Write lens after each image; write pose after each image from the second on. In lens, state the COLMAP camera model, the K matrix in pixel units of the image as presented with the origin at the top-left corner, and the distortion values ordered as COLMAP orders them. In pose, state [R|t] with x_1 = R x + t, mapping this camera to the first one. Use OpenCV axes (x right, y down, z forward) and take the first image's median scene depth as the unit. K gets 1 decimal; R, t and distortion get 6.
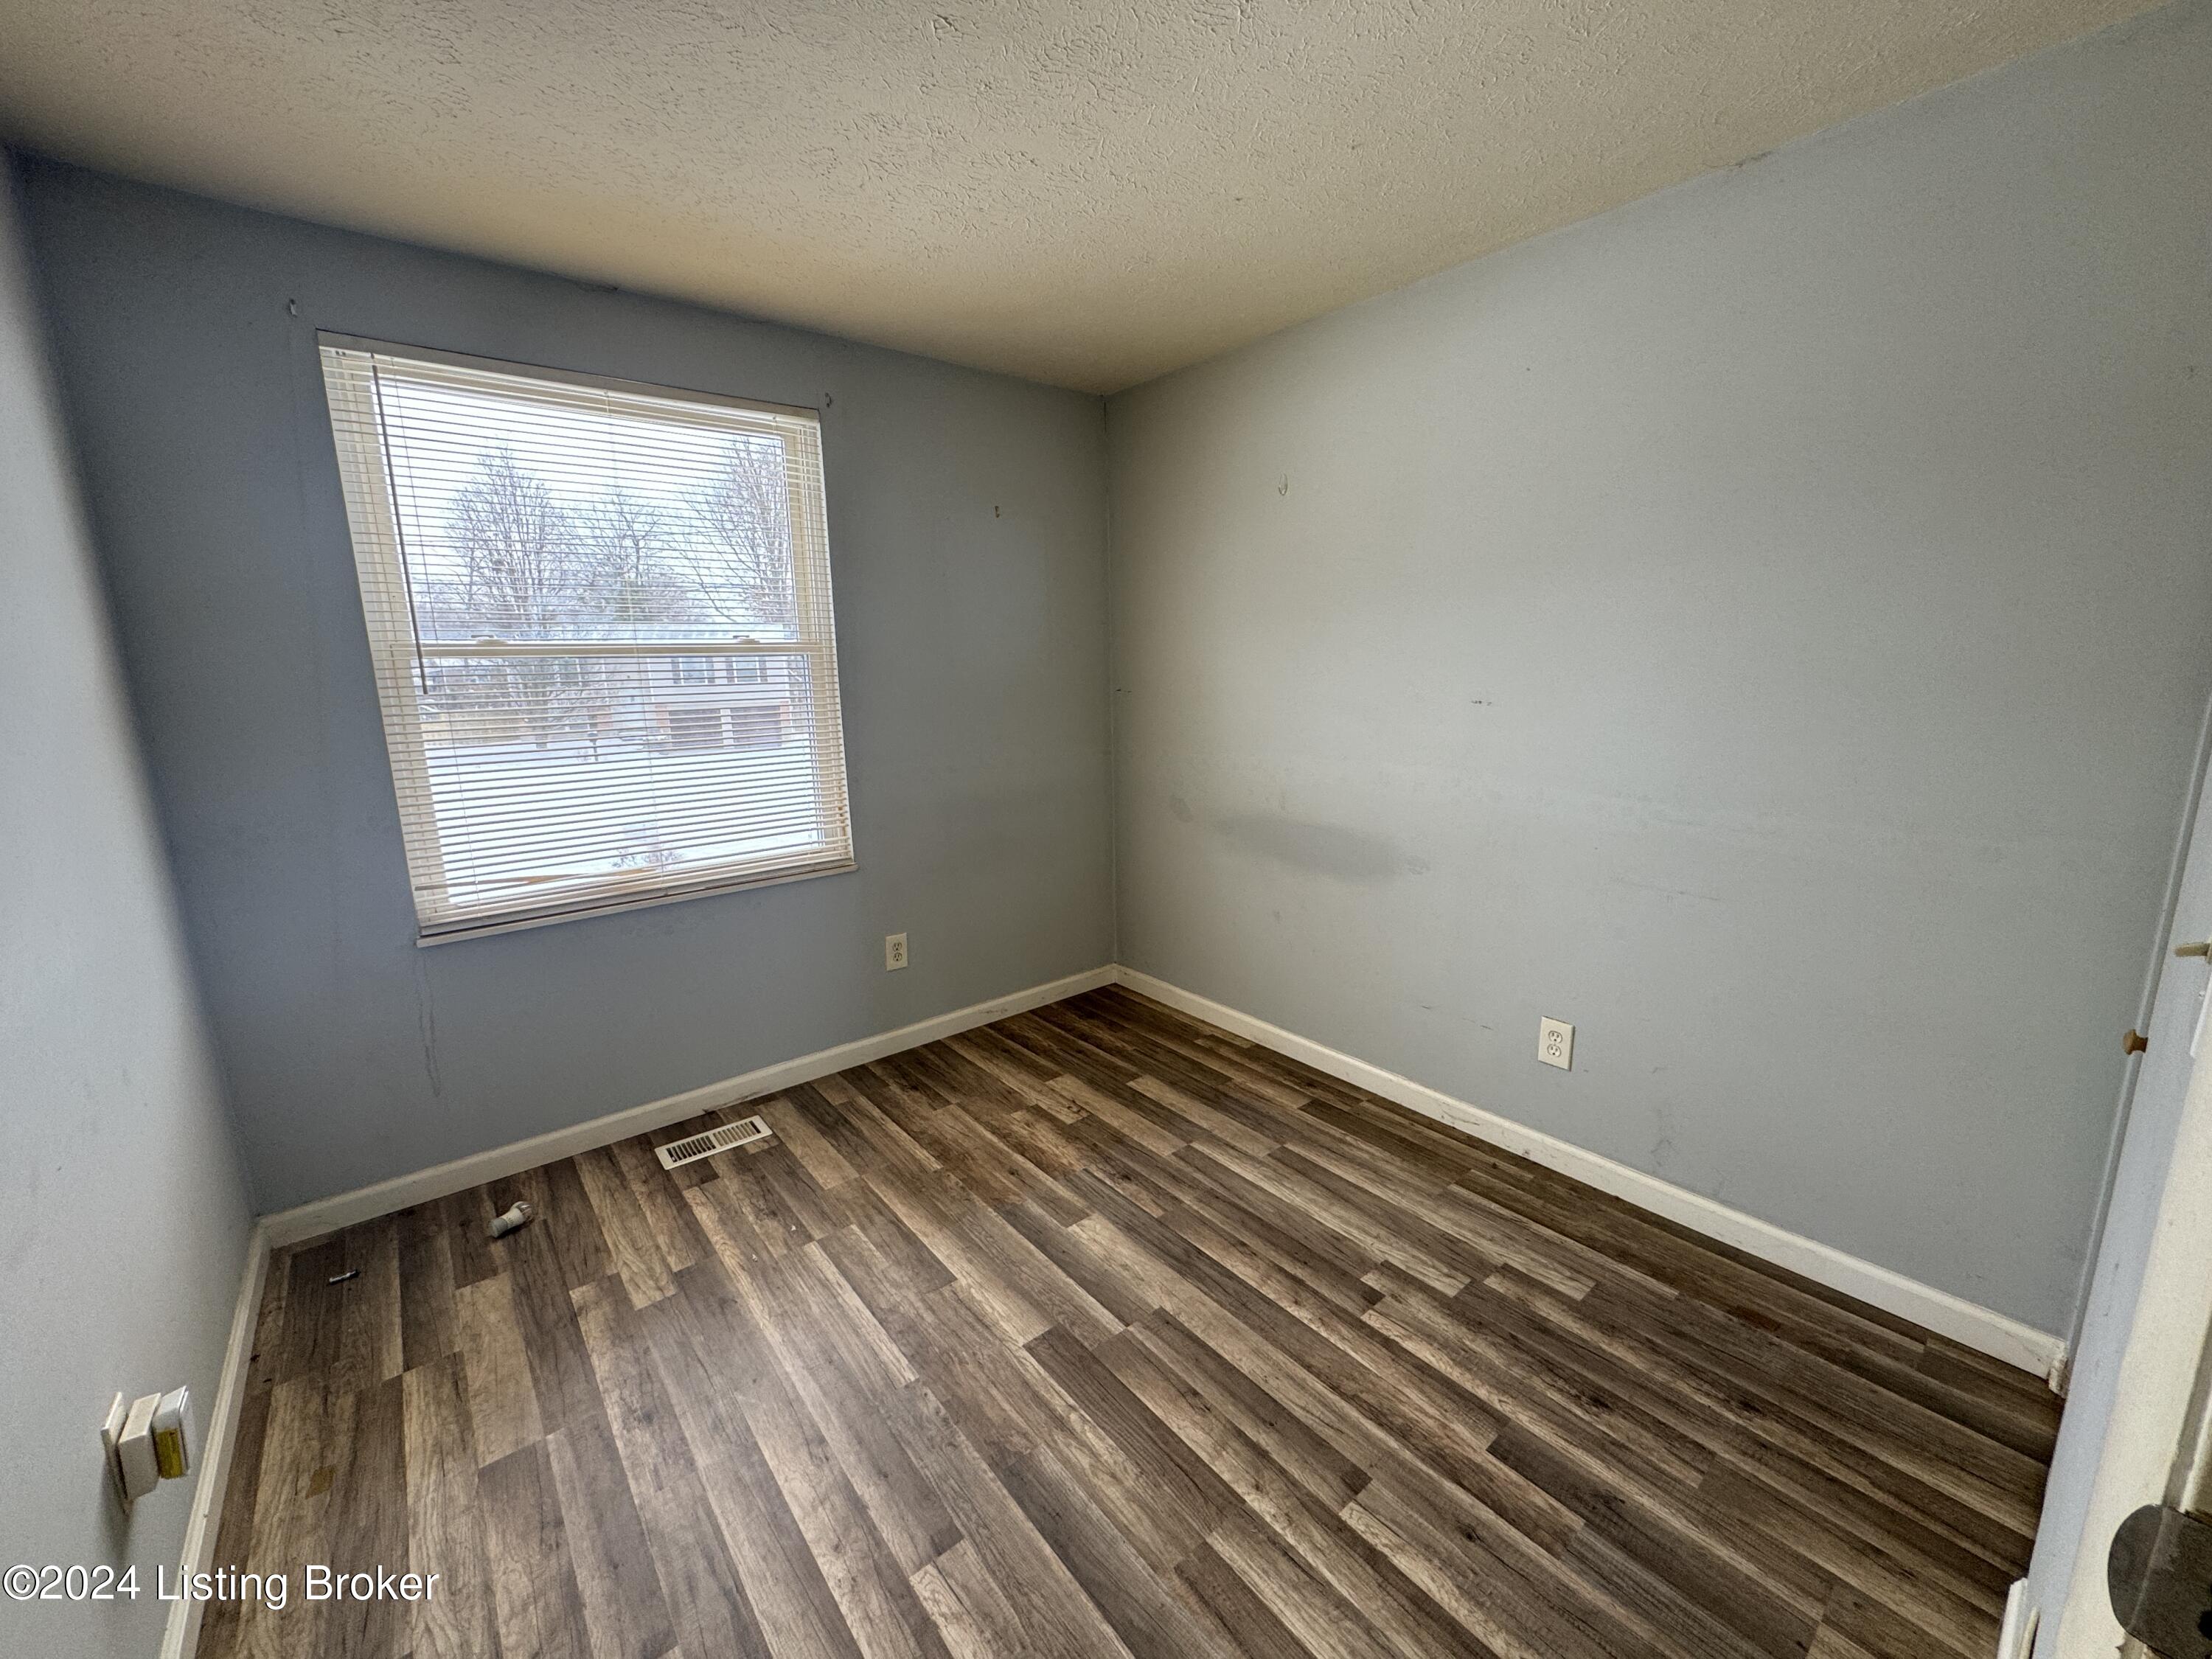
lens RADIAL K [[875.4, 0, 1104.2], [0, 875.4, 829.4], [0, 0, 1]] dist [-0.002594, 0.000260]
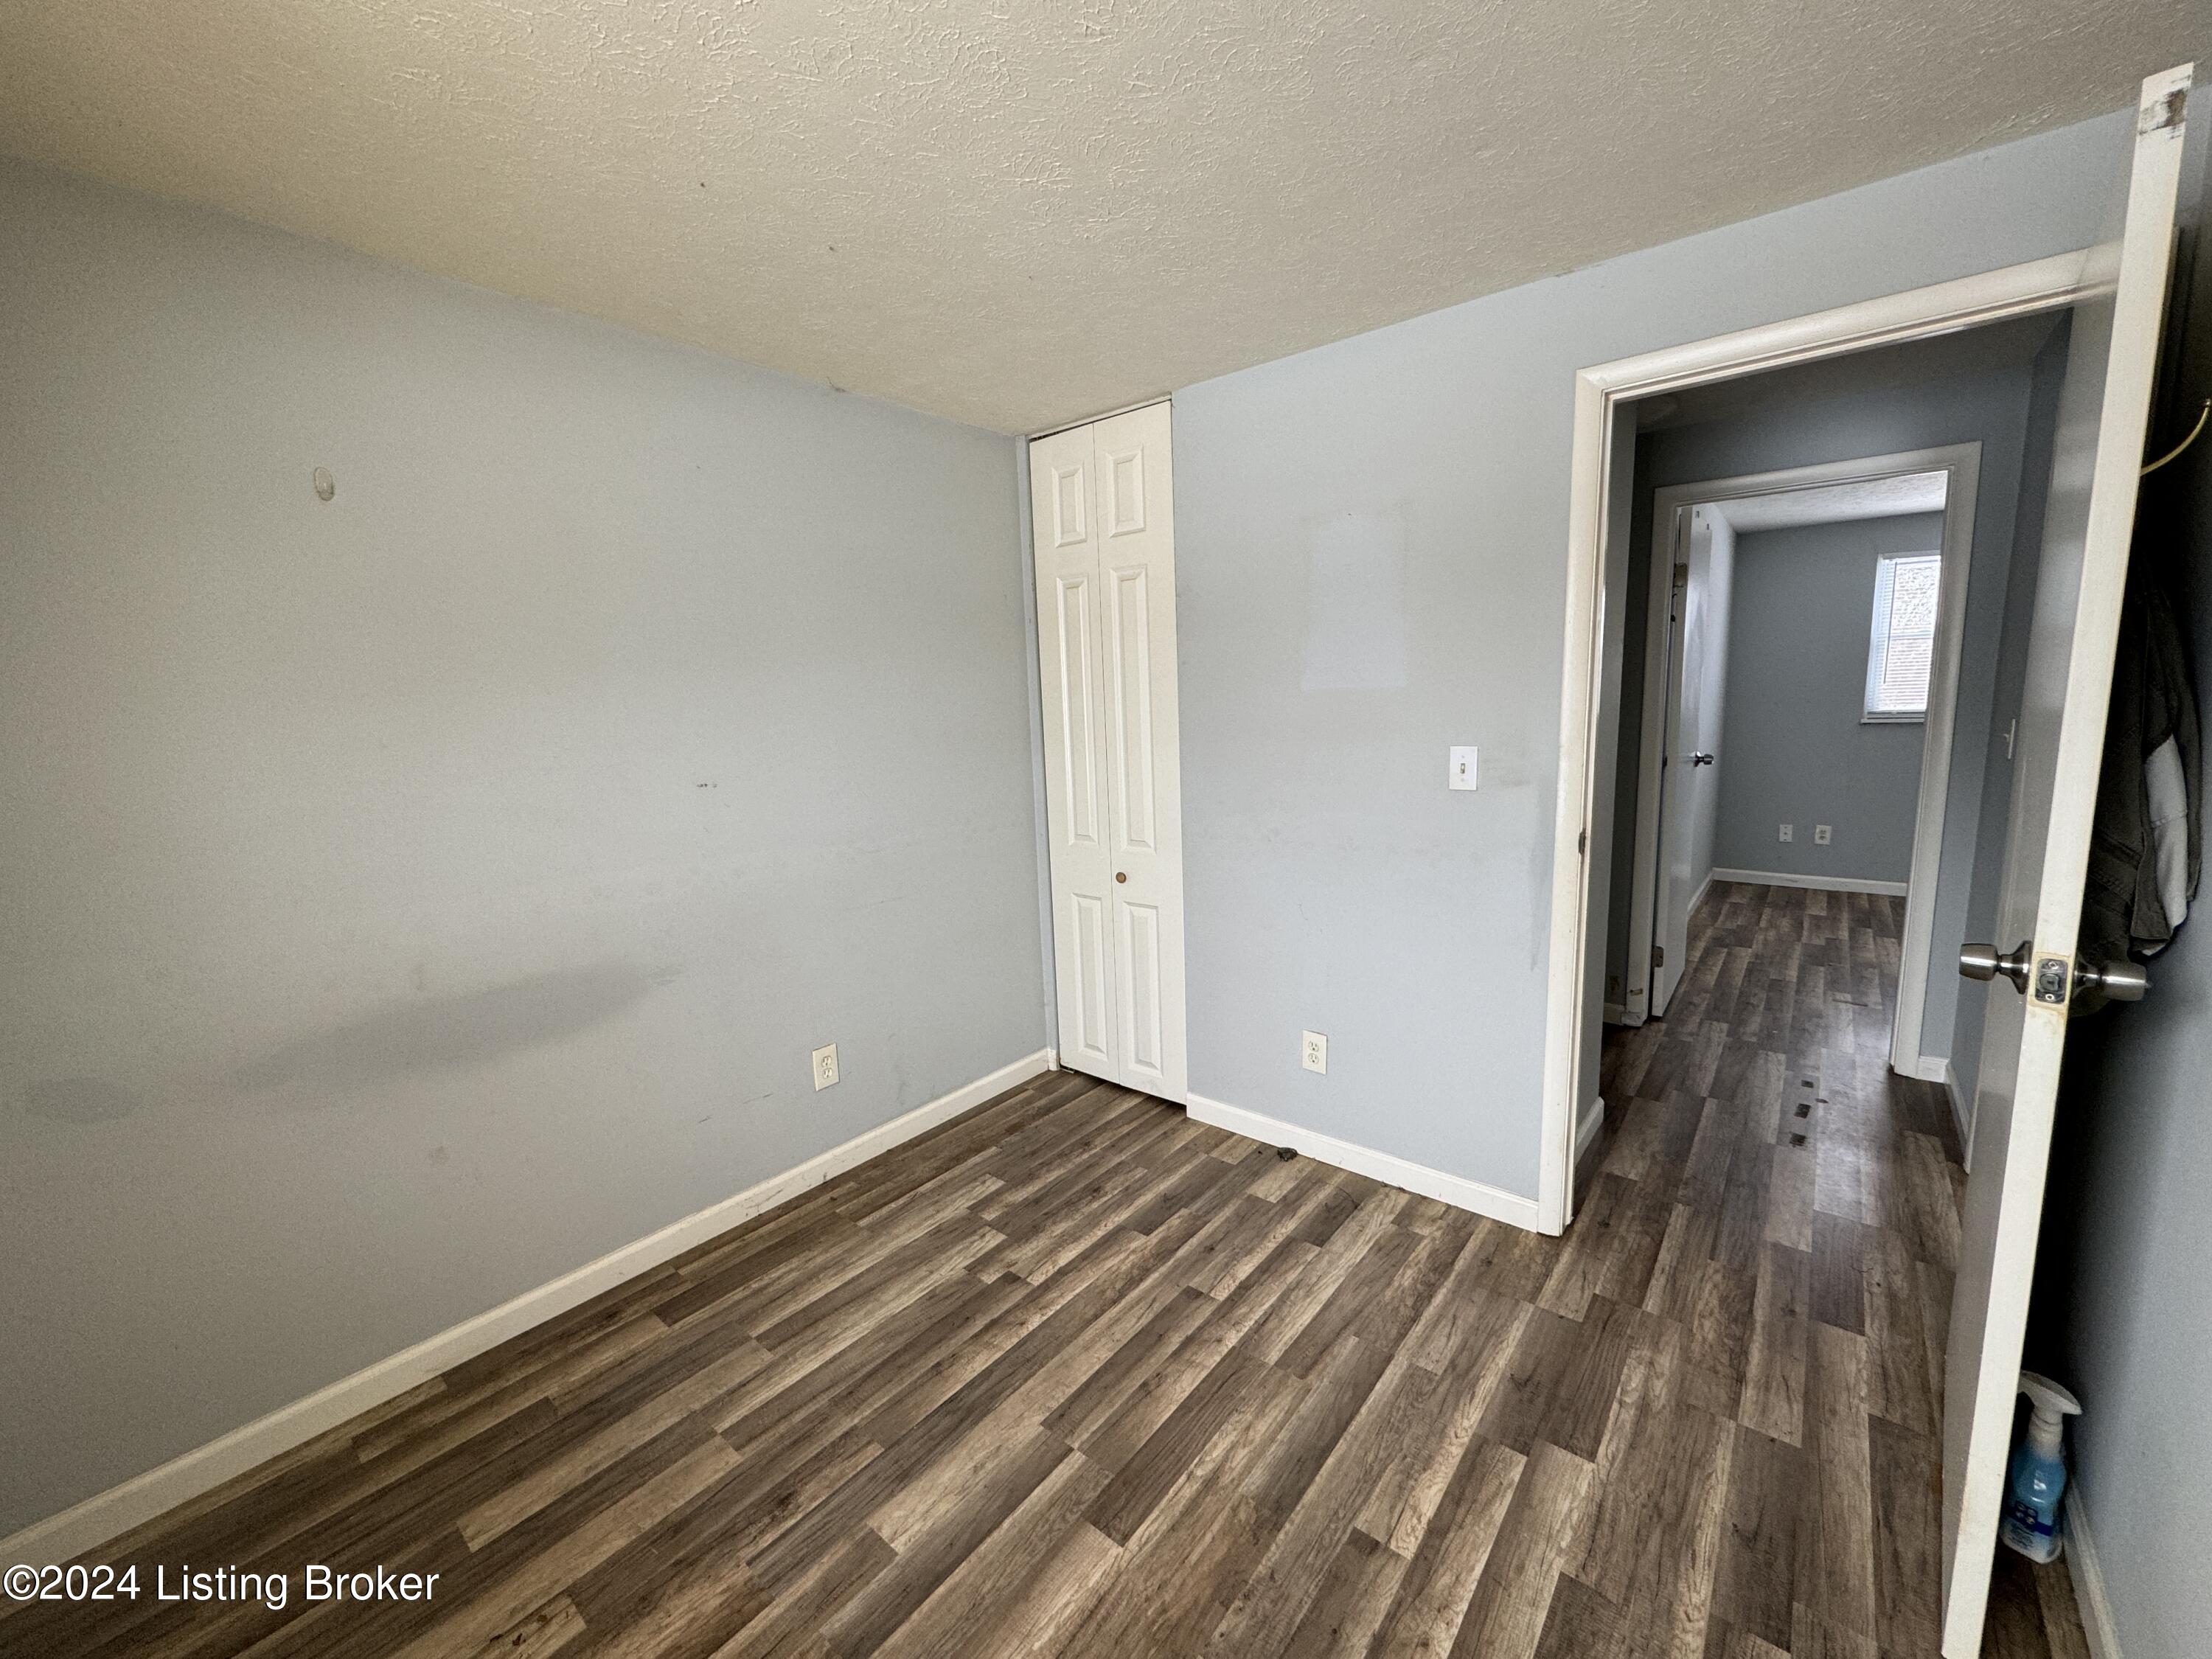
lens RADIAL K [[875.4, 0, 1104.2], [0, 875.4, 829.4], [0, 0, 1]] dist [-0.002594, 0.000260]
pose [[-0.191234, -0.125207, 0.973526, -0.799653], [0.225841, 0.959607, 0.167780, -0.208342], [-0.955210, 0.251947, -0.155232, 0.950706]]
